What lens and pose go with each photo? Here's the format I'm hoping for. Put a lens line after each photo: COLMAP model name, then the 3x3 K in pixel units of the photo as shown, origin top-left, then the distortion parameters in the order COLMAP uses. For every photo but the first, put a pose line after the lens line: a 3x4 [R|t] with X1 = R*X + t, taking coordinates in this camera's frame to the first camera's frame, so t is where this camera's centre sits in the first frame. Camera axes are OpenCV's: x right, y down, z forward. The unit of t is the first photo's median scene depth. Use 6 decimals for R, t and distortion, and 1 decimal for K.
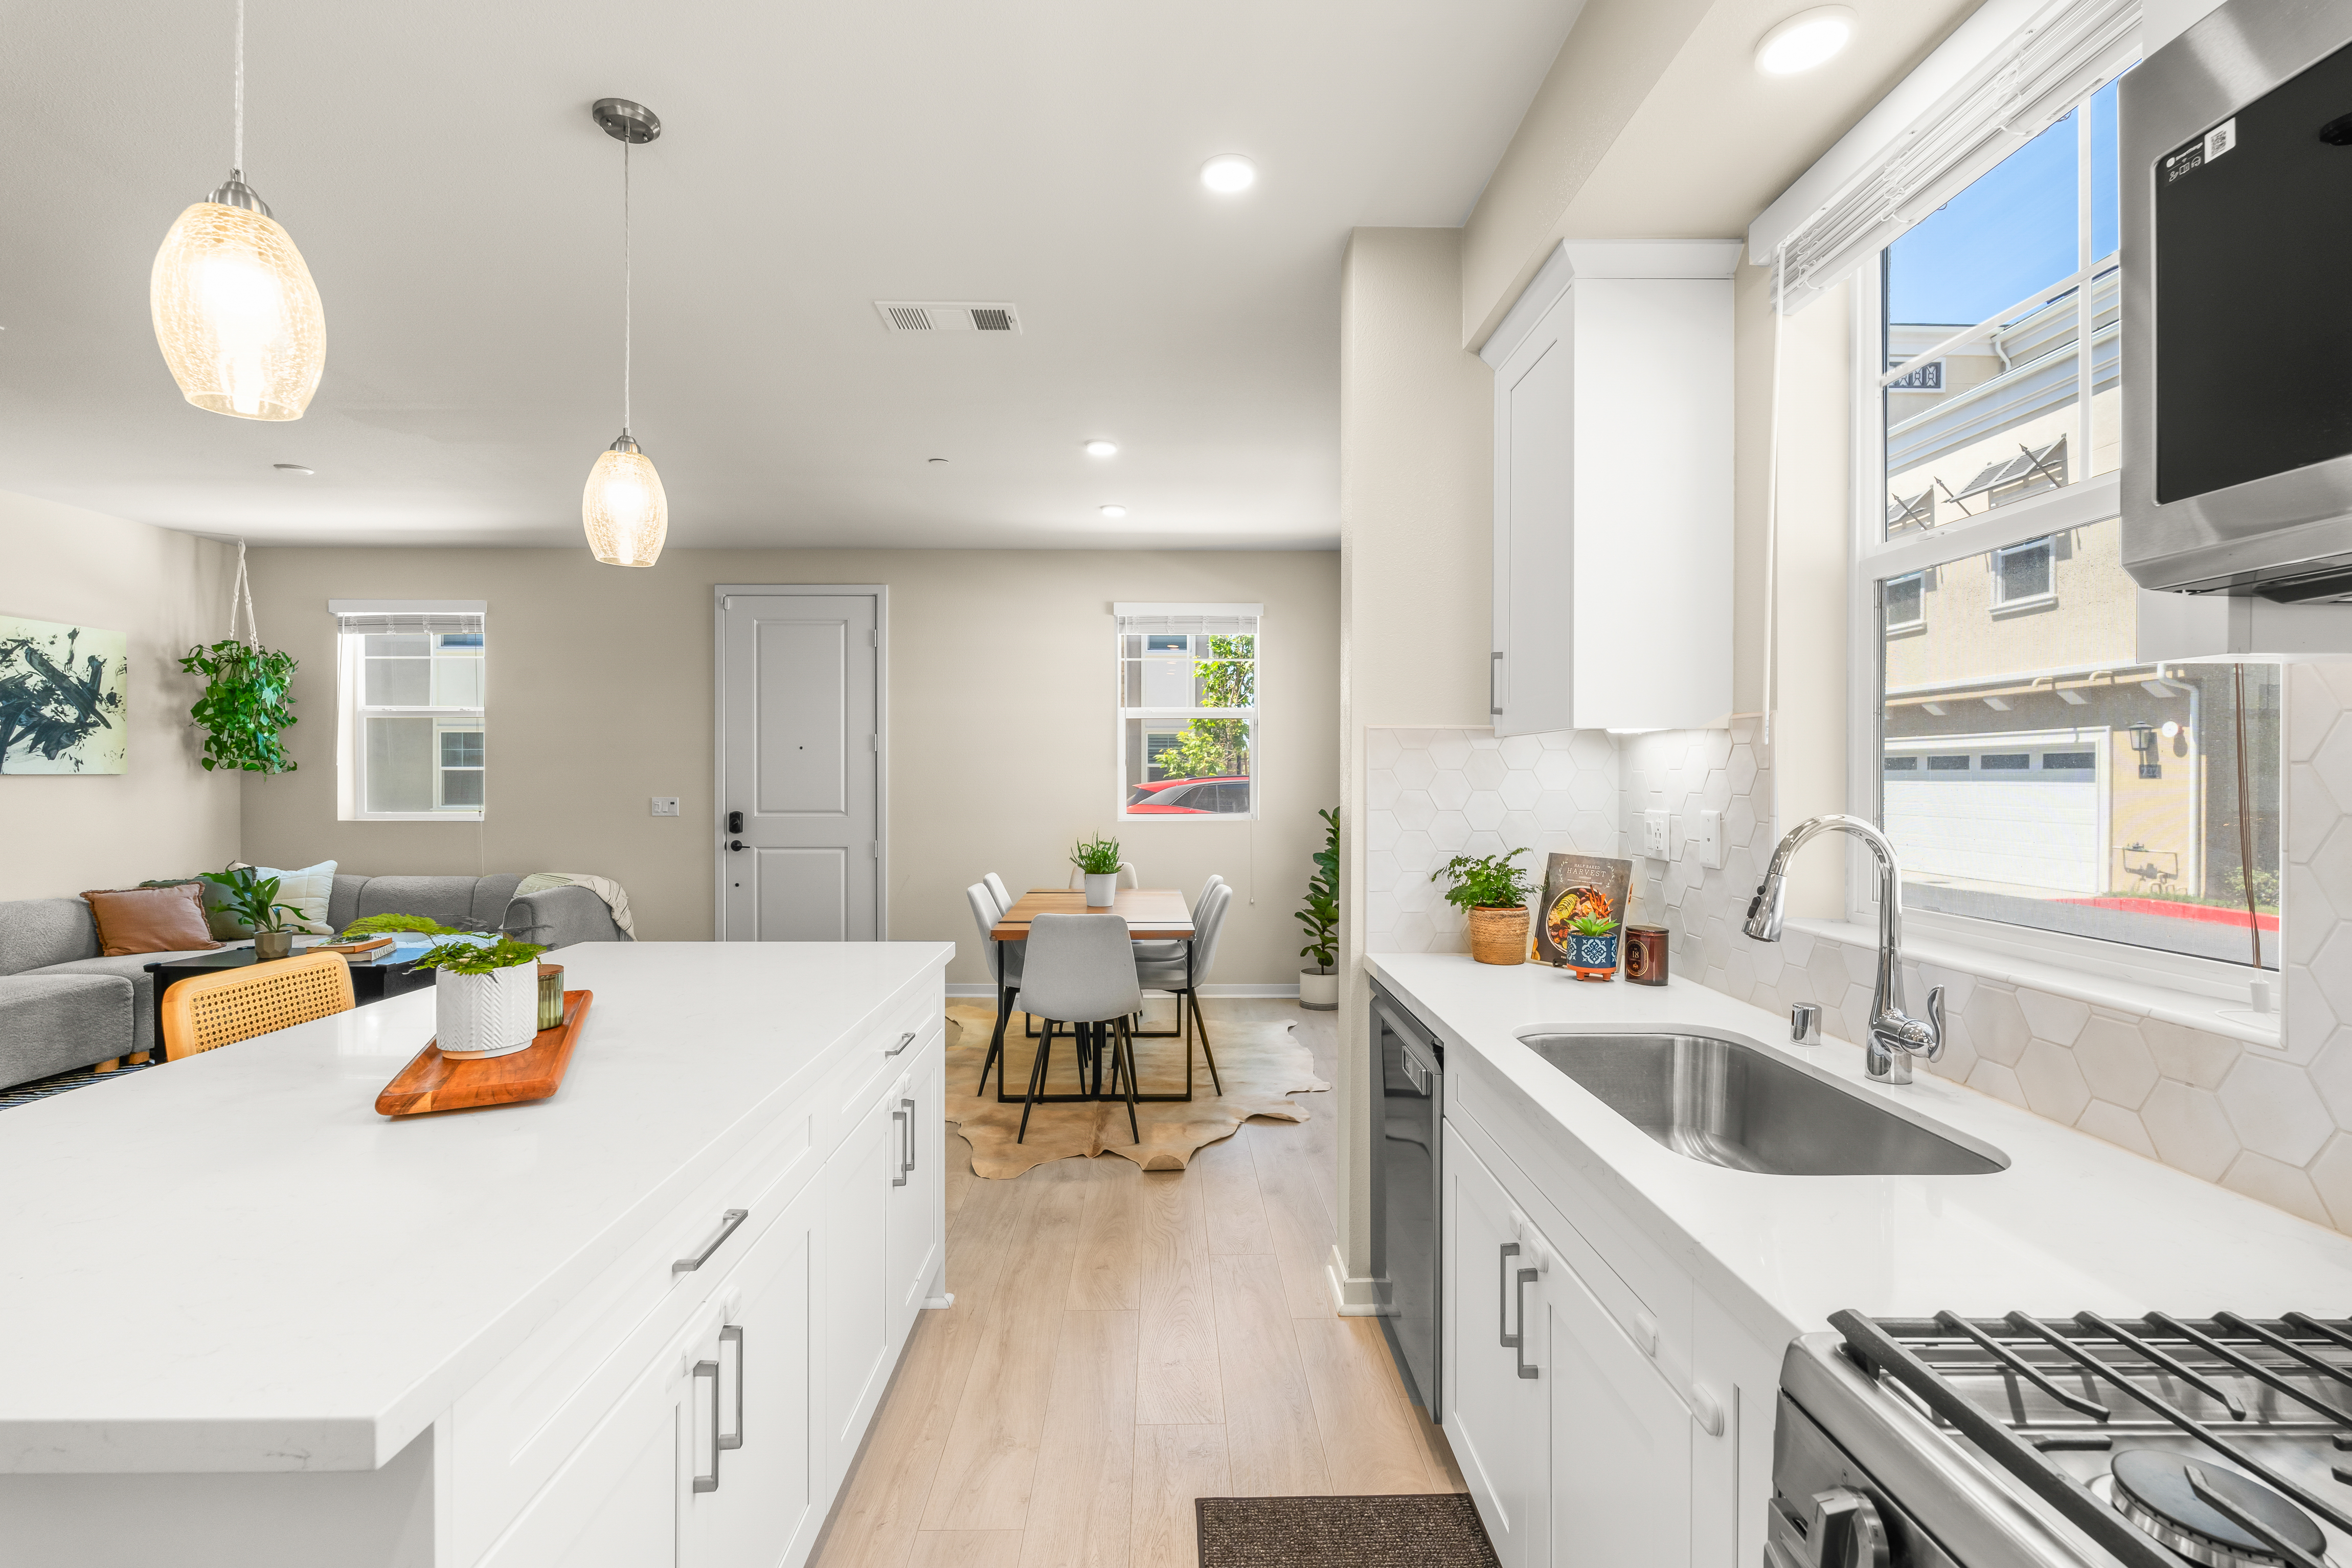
lens RADIAL K [[1031.9, 0, 1176.9], [0, 1031.9, 782.7], [0, 0, 1]] dist [-0.002513, 0.000549]
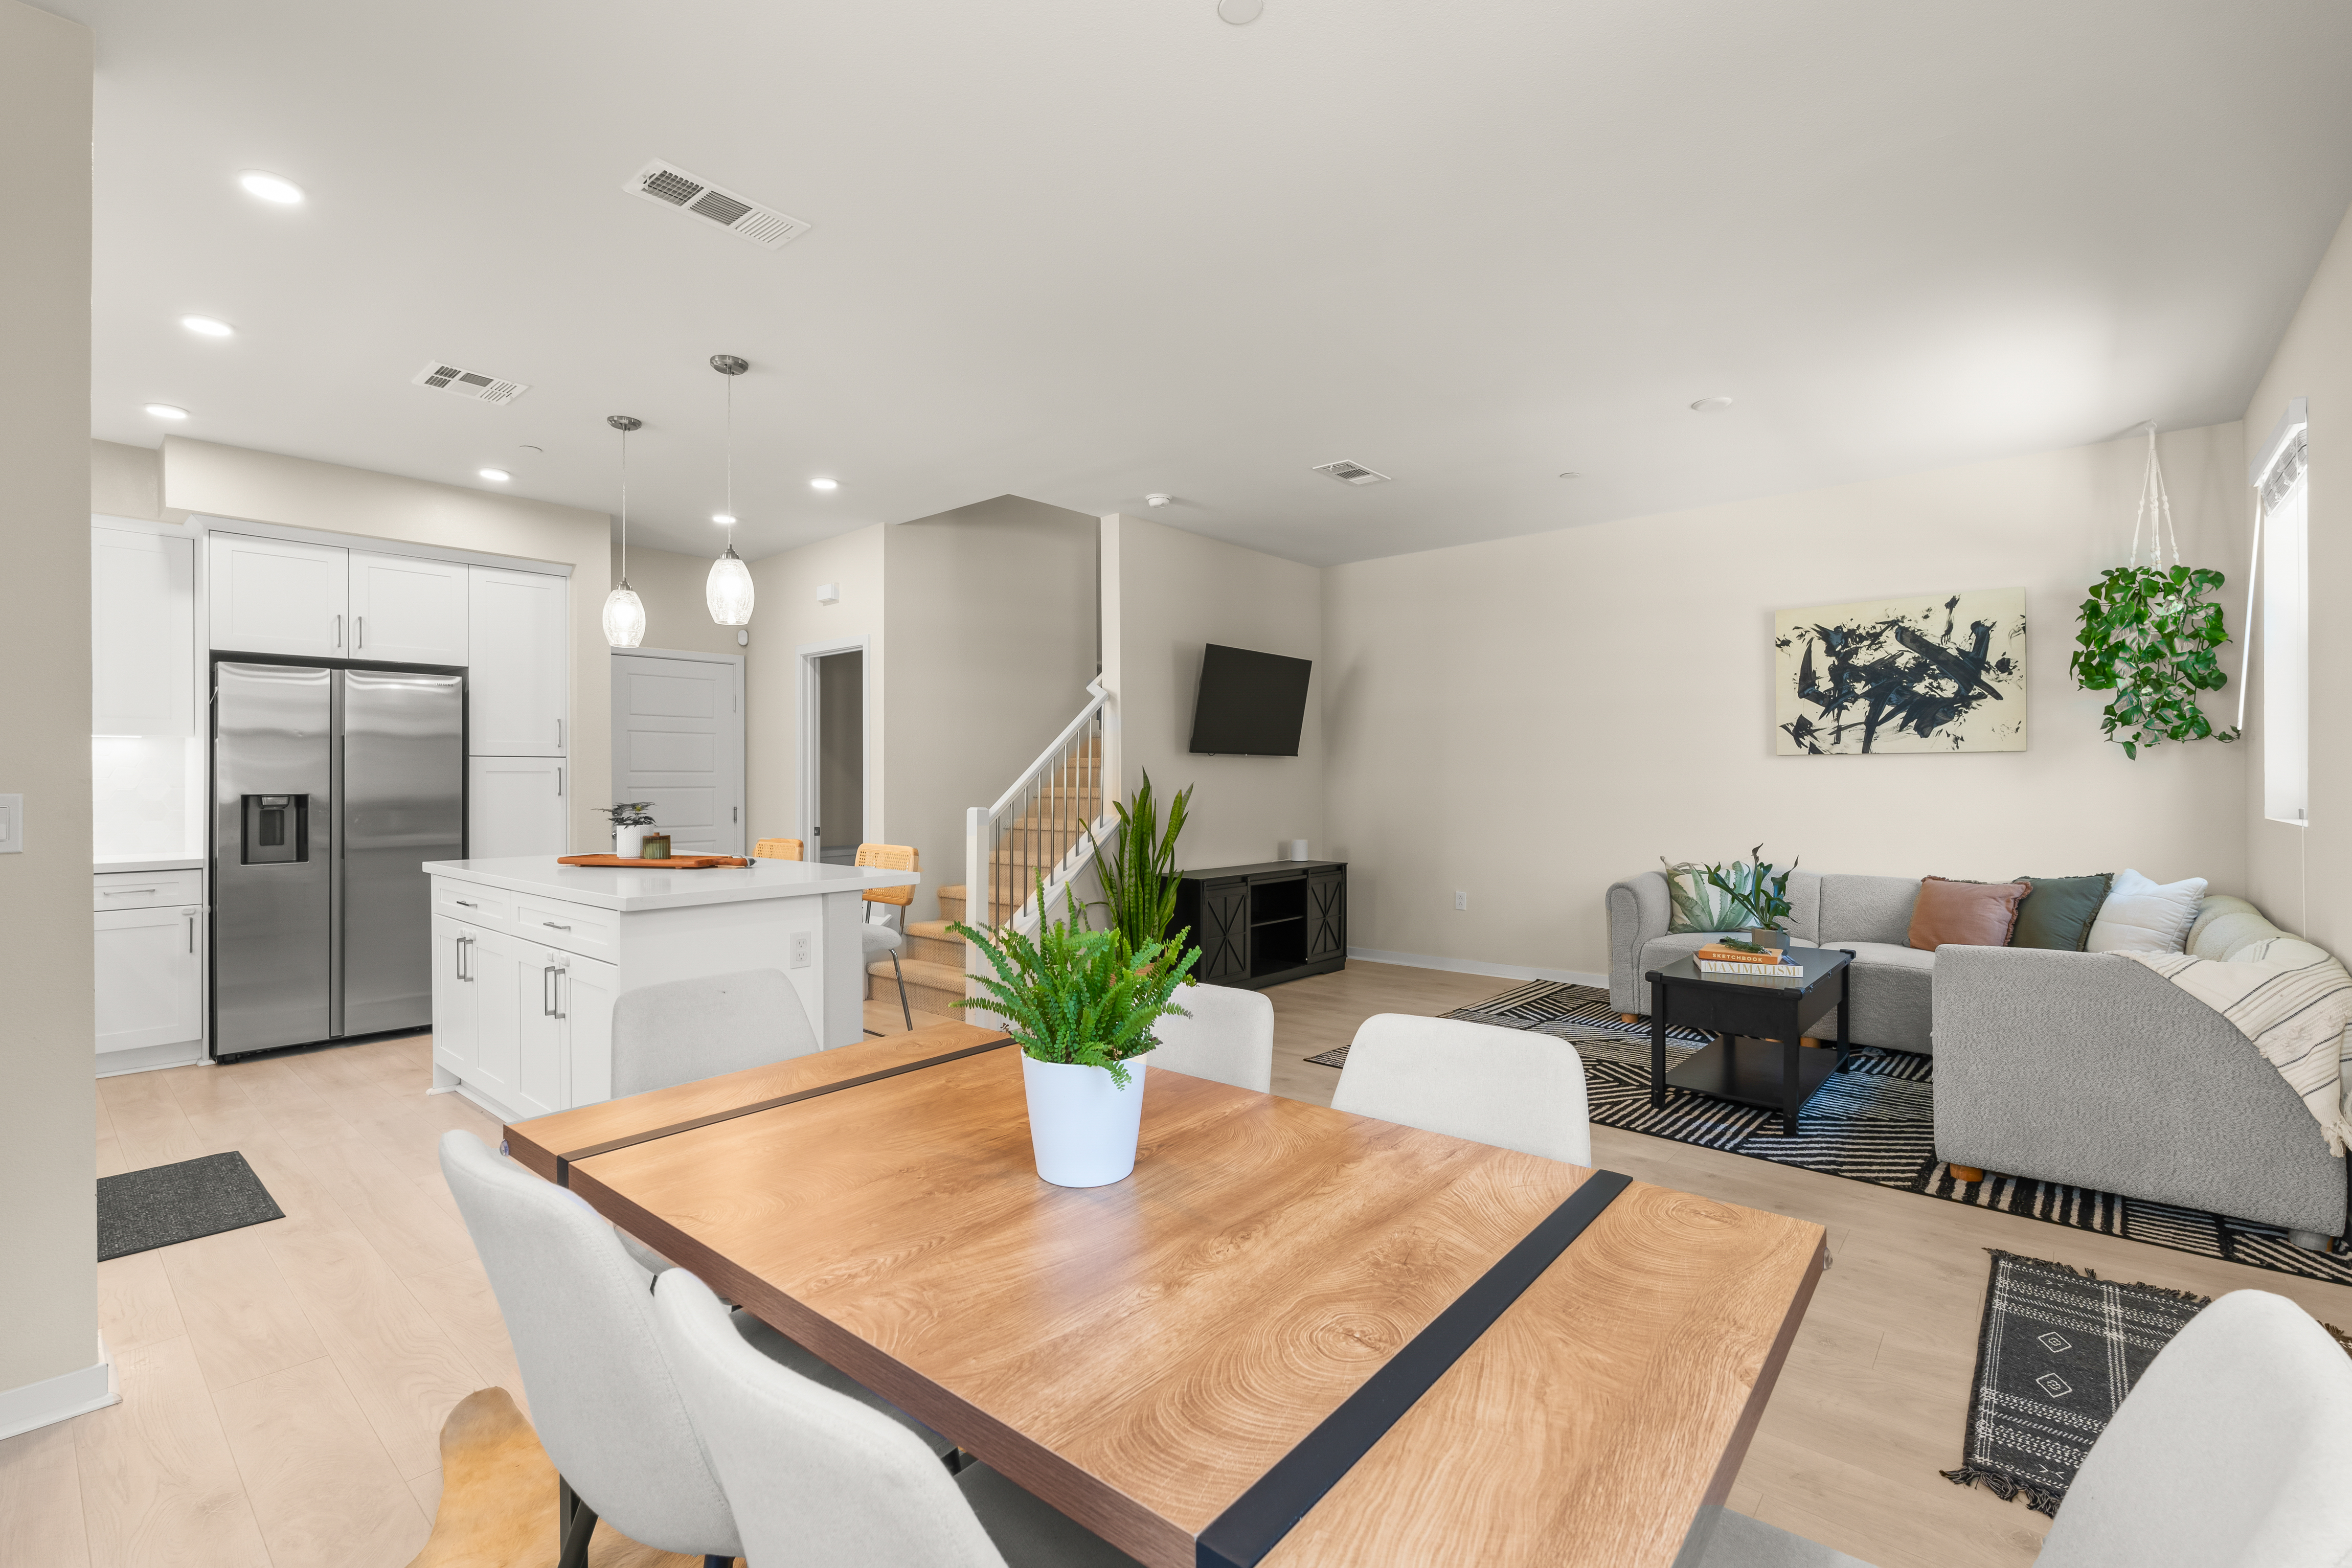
lens RADIAL K [[1031.9, 0, 1177.2], [0, 1031.9, 777.5], [0, 0, 1]] dist [-0.002513, 0.000549]
pose [[-0.663636, 0.001120, -0.748054, 0.104502], [-0.001718, 0.999994, 0.003021, 0.014067], [0.748053, 0.003290, -0.663631, 1.131819]]
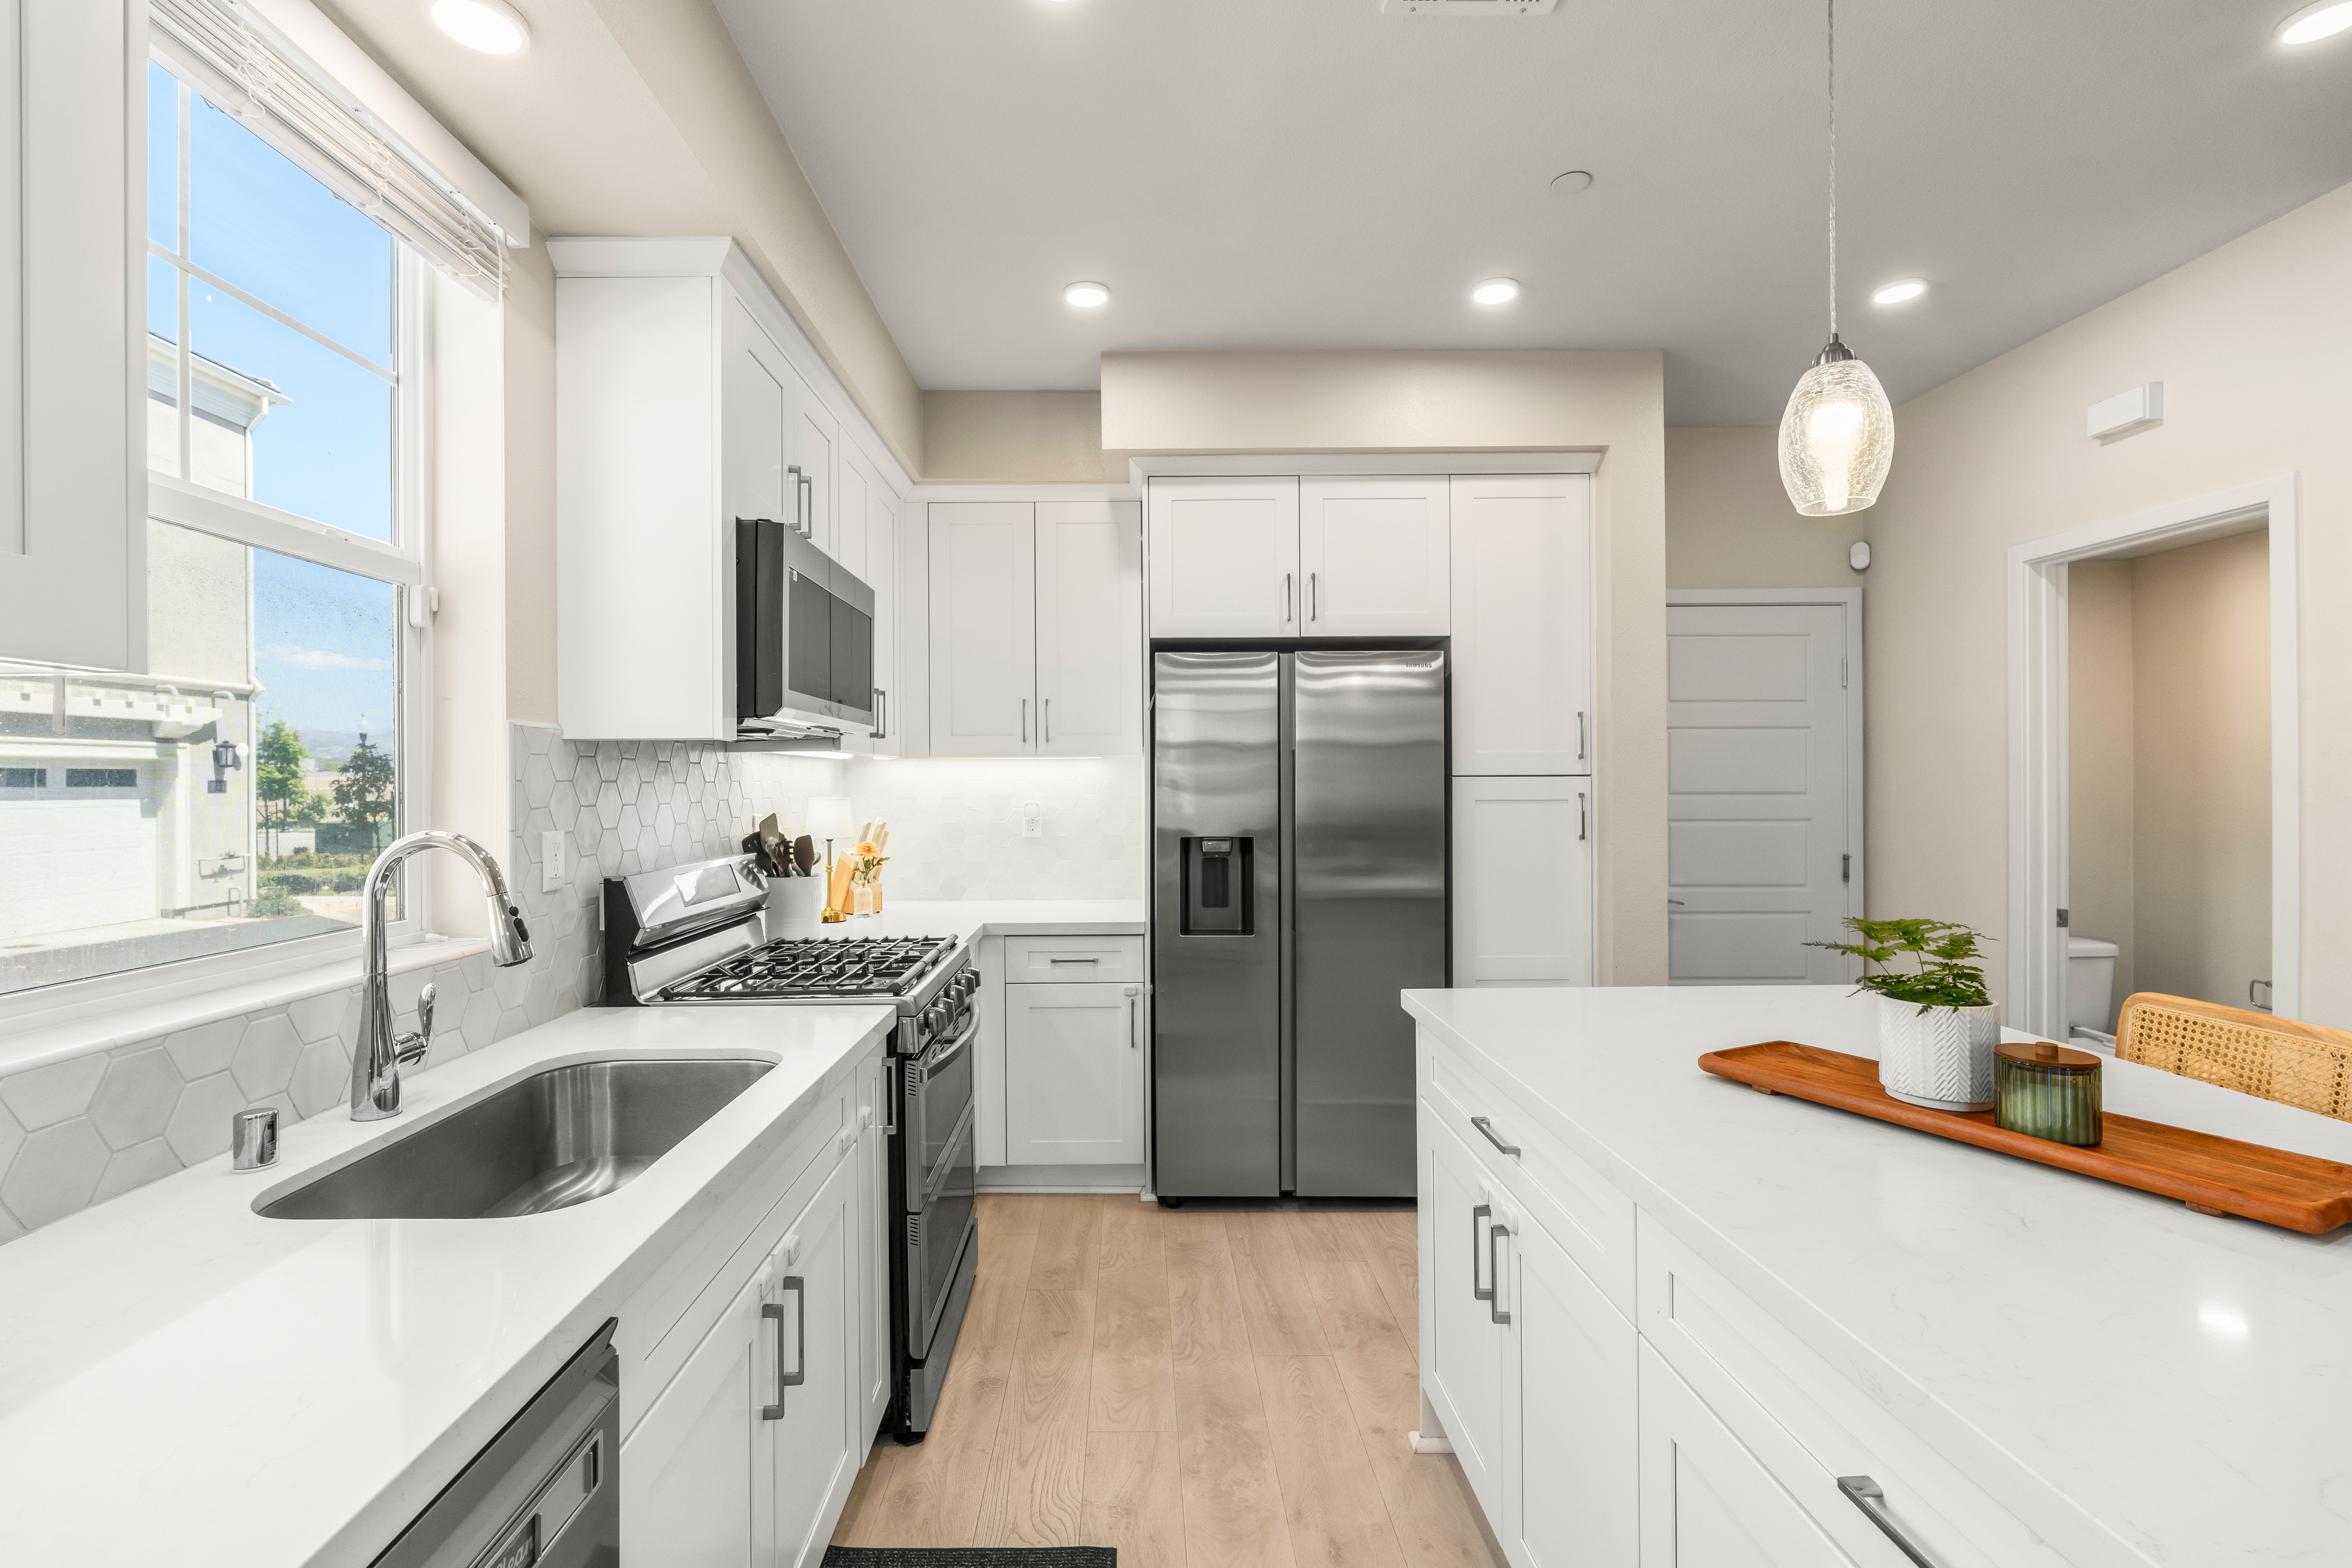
lens RADIAL K [[1031.9, 0, 1117.3], [0, 1031.9, 780.6], [0, 0, 1]] dist [-0.002513, 0.000549]
pose [[-0.999455, 0.006366, 0.032395, -0.006643], [0.006527, 0.999967, 0.004864, -0.005161], [-0.032363, 0.005073, -0.999463, 0.574077]]
